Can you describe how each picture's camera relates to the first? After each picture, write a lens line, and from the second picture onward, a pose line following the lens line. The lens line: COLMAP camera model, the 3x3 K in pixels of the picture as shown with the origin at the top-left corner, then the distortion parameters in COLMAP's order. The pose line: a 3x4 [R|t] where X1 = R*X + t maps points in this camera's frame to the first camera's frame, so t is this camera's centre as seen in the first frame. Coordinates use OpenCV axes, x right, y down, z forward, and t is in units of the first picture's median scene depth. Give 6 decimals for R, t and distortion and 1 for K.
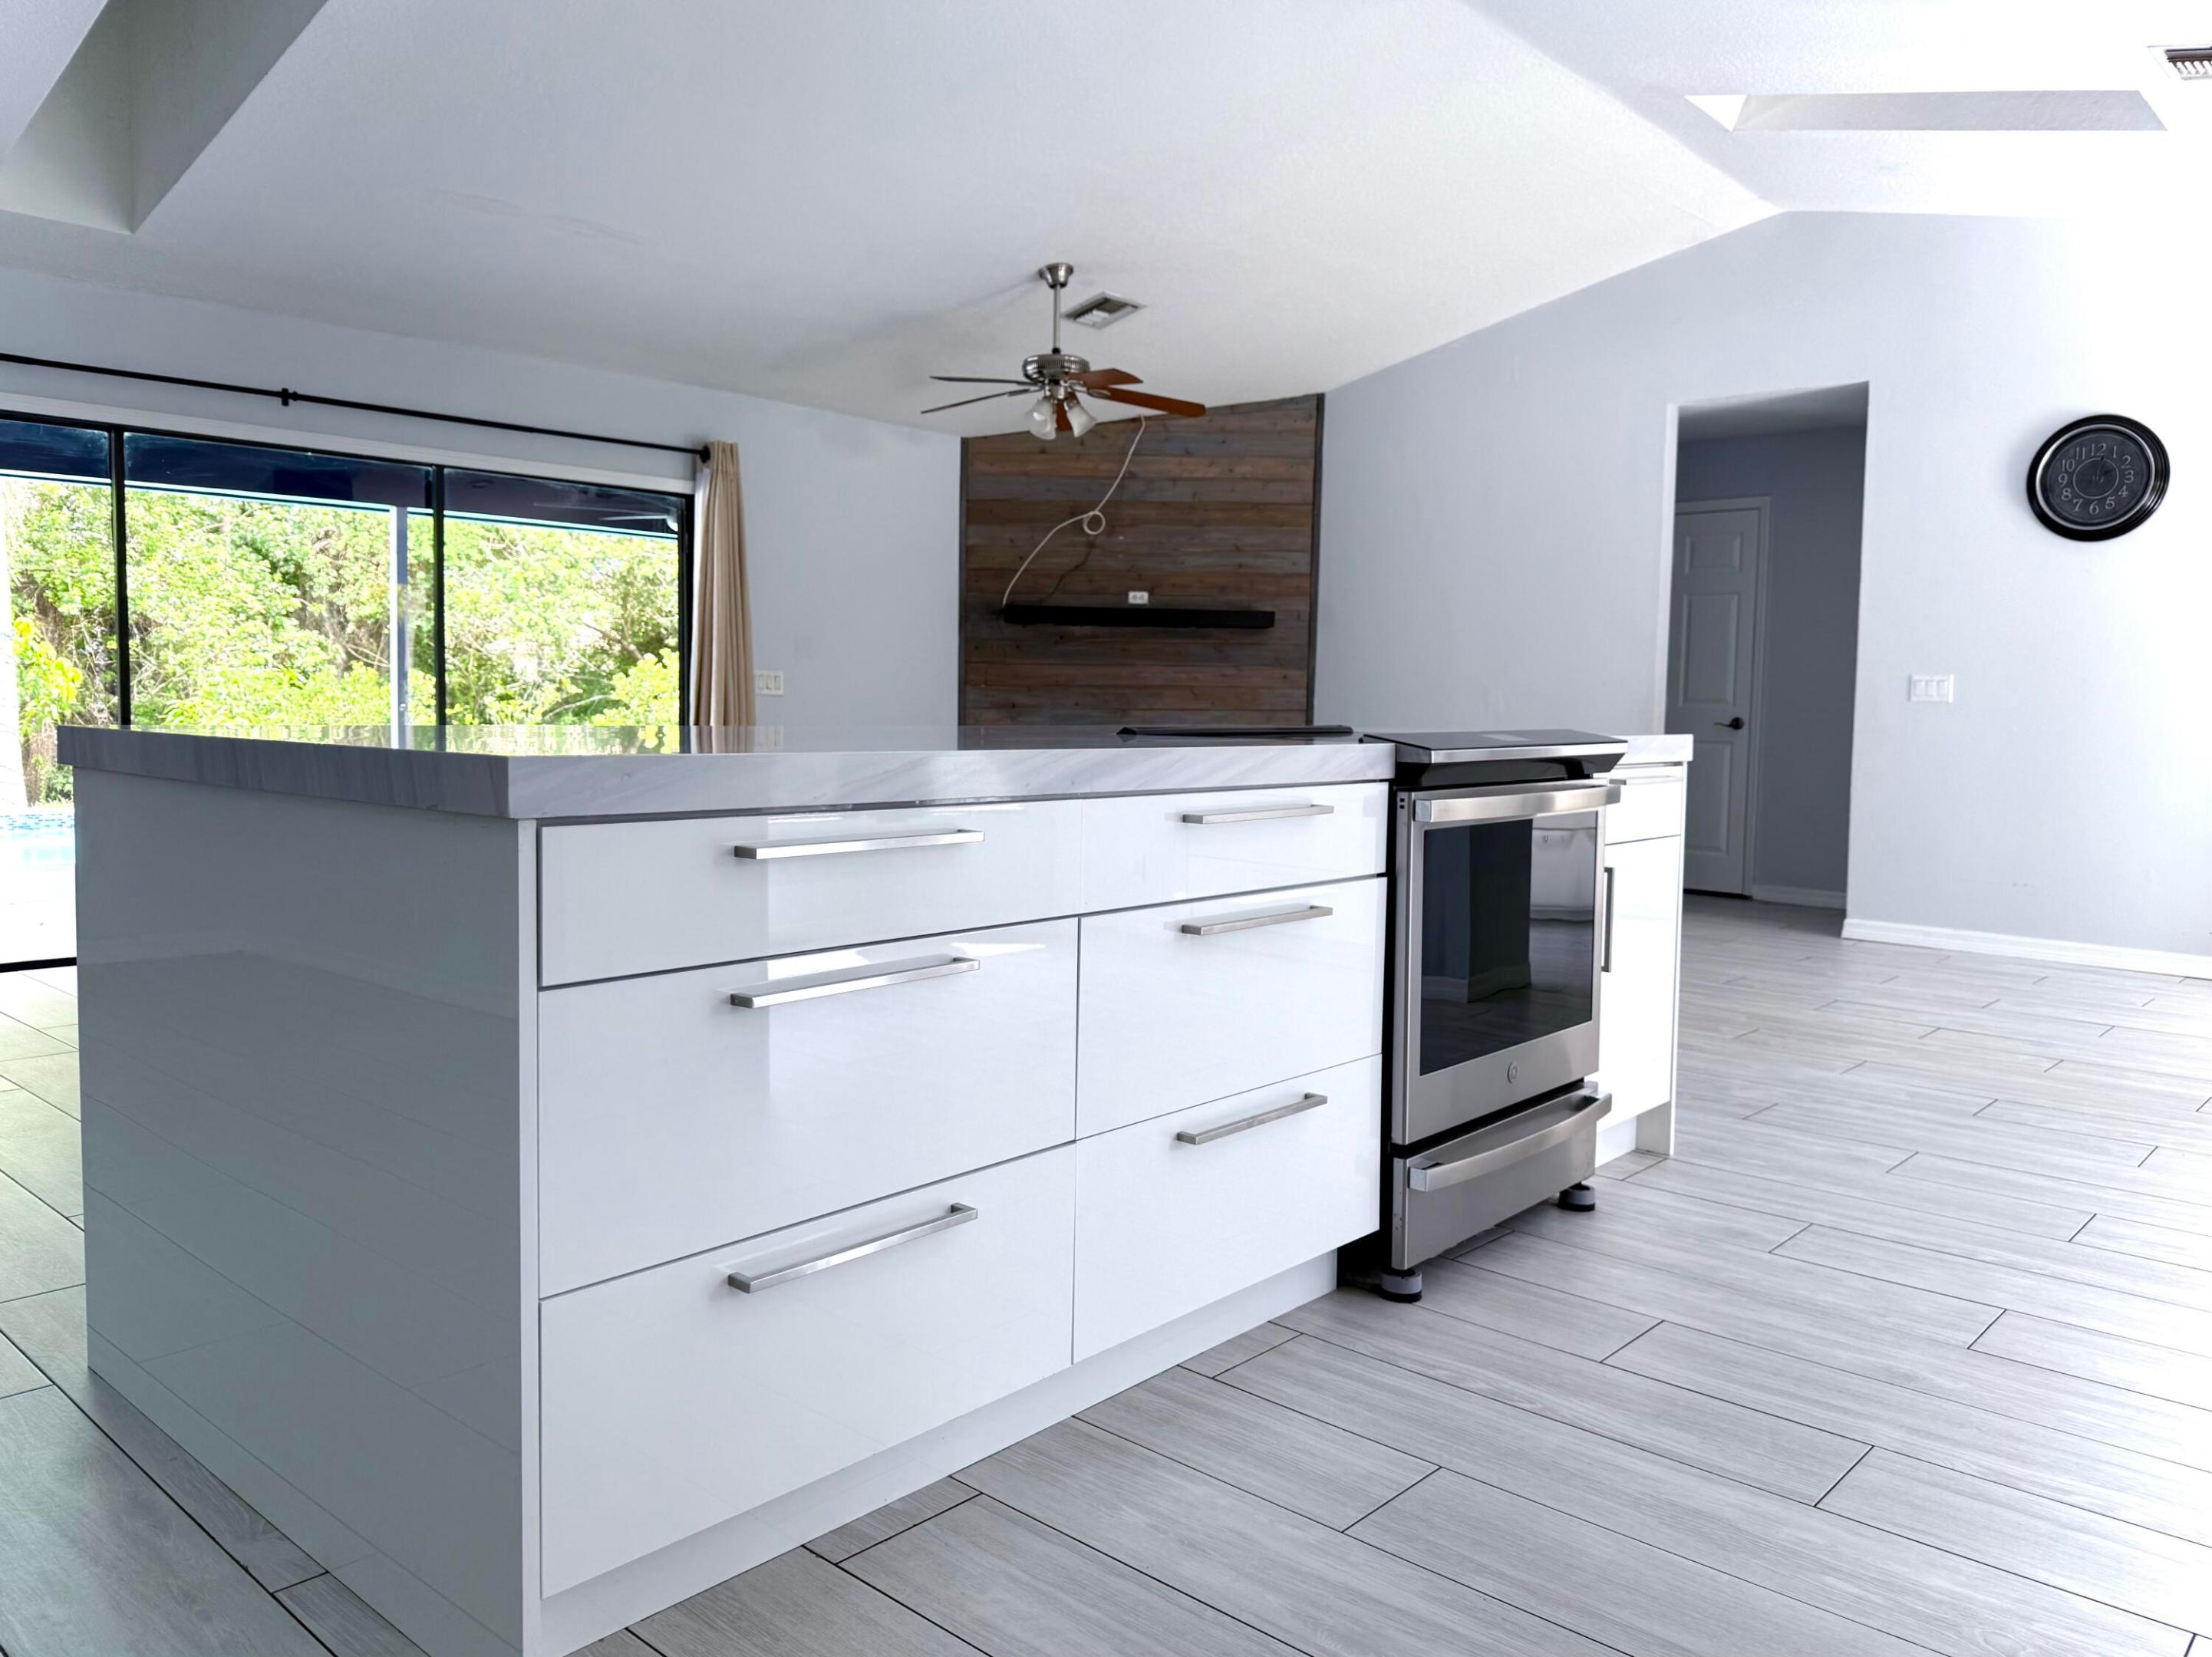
lens RADIAL K [[1613.4, 0, 1103.9], [0, 1613.4, 817.6], [0, 0, 1]] dist [0.005288, -0.001926]
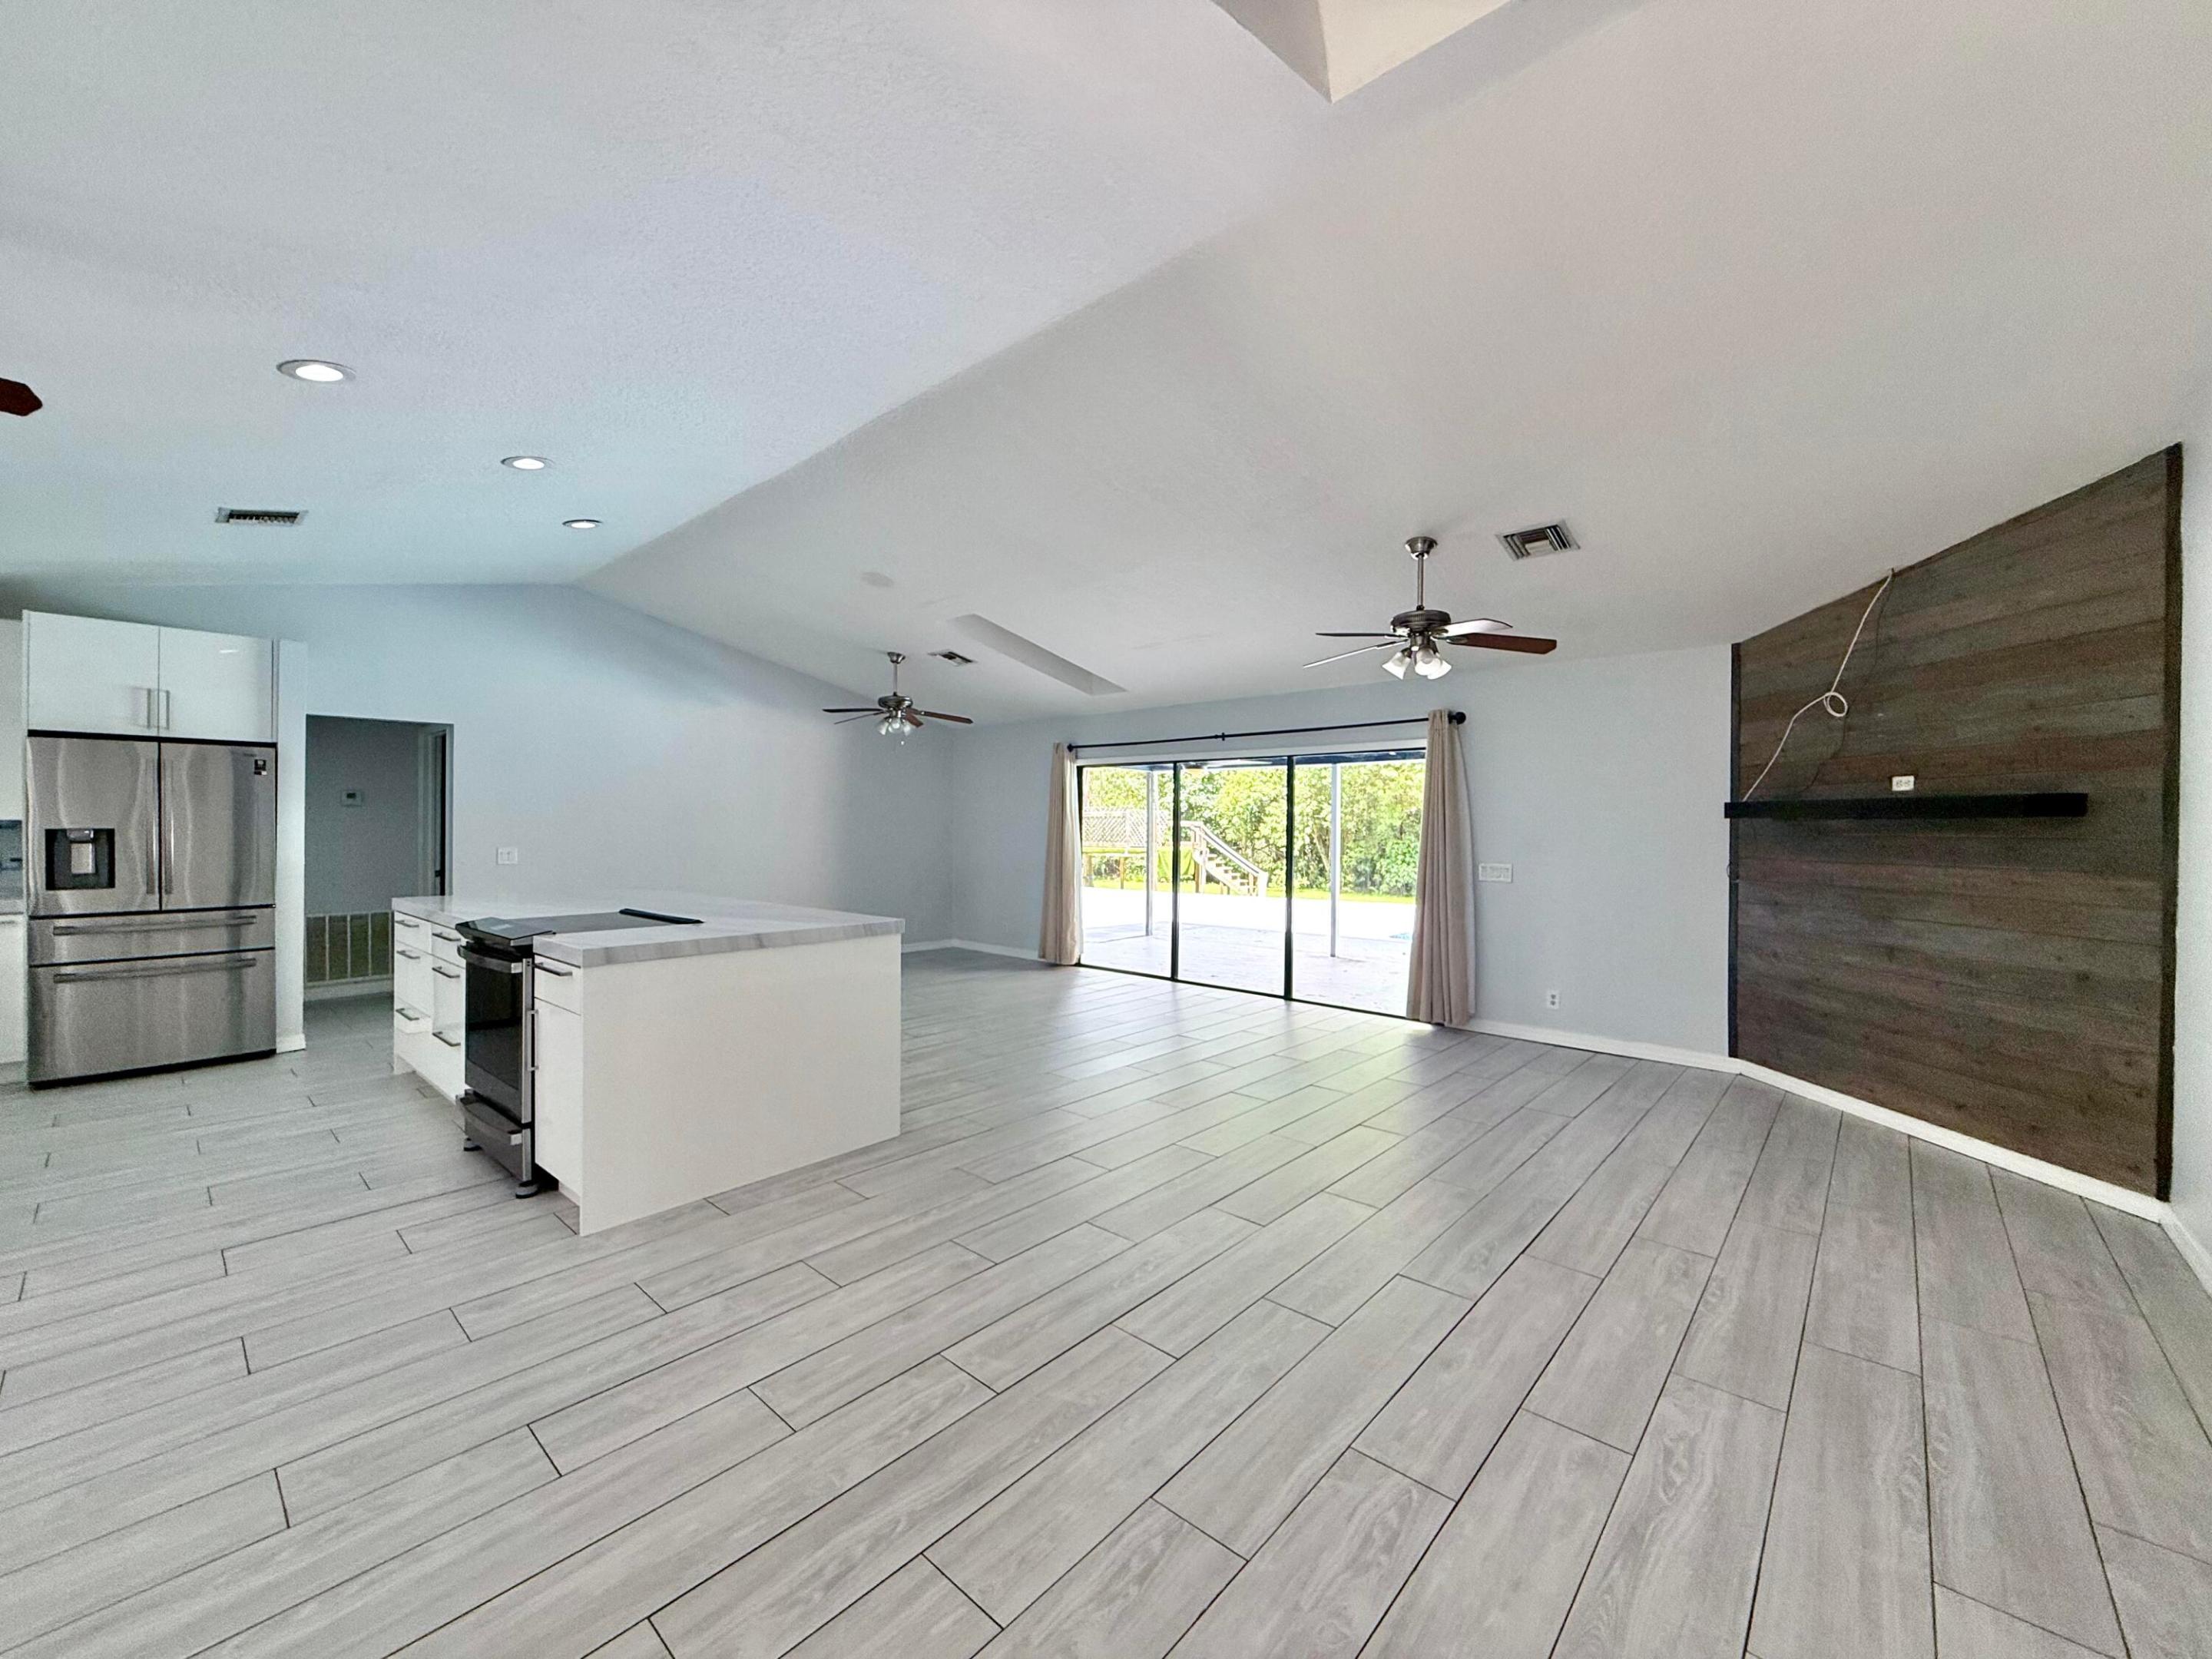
lens RADIAL K [[889.2, 0, 1101.2], [0, 889.2, 820.7], [0, 0, 1]] dist [-0.000327, 0.000123]
pose [[0.001674, -0.018152, -0.999834, 0.483265], [-0.078263, 0.996766, -0.018227, -0.077637], [0.996931, 0.078280, 0.000248, 0.598637]]
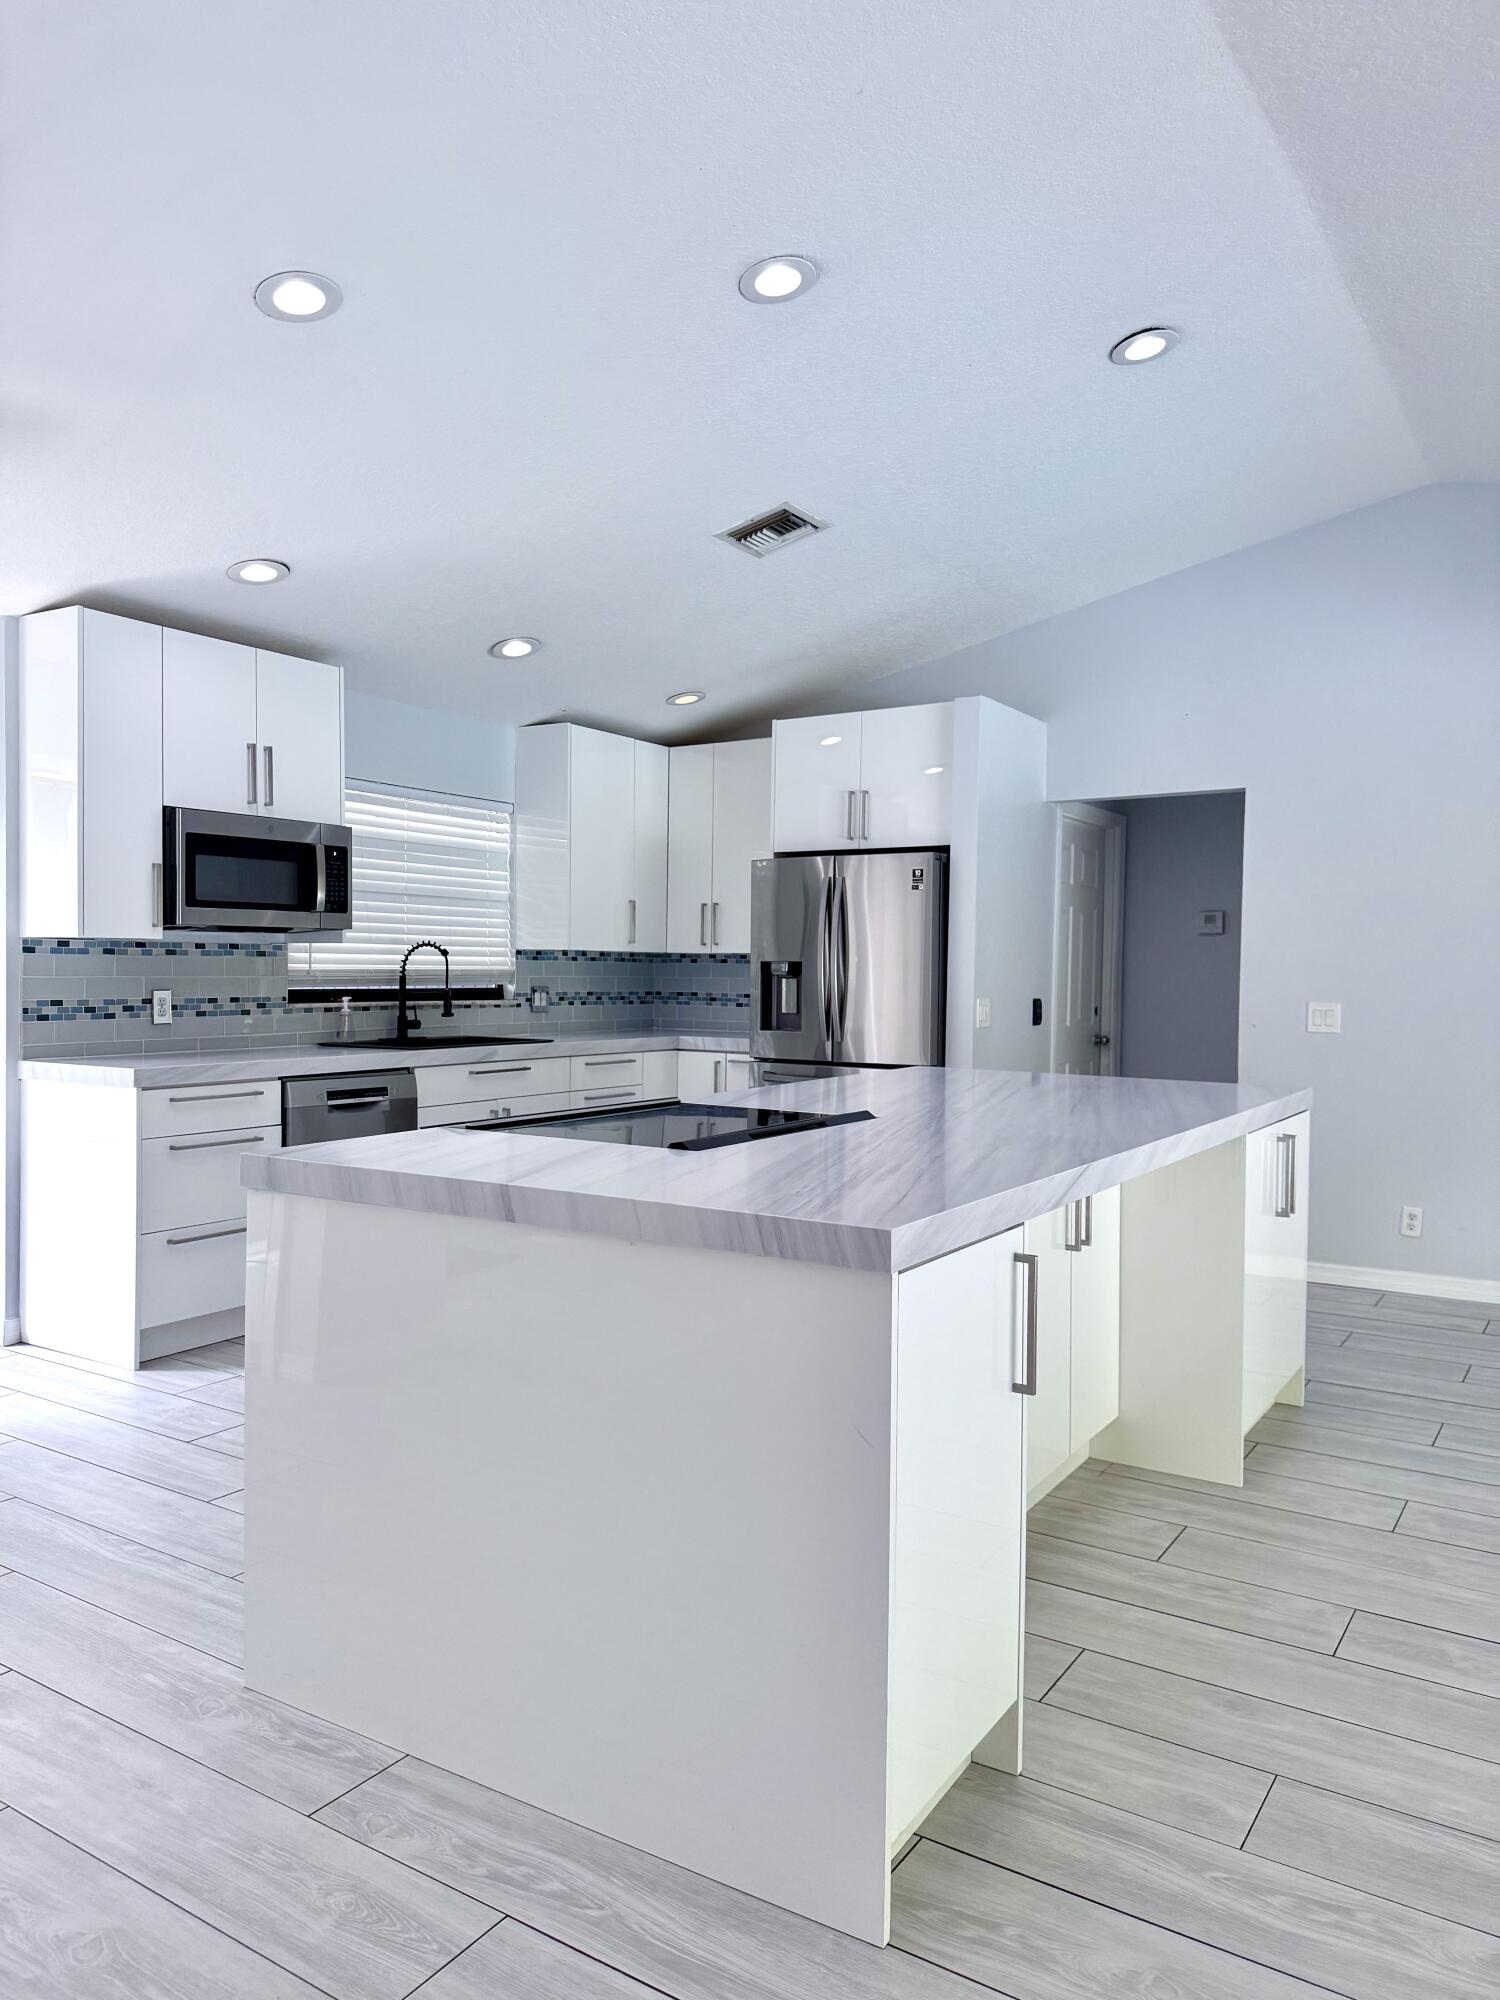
lens RADIAL K [[1420.5, 0, 739.4], [0, 1420.5, 1002.7], [0, 0, 1]] dist [0.007412, -0.001918]
pose [[-0.987463, -0.020484, -0.156517, 0.095833], [-0.035653, 0.994864, 0.094732, -0.081724], [0.153773, 0.099124, -0.983122, 0.702613]]
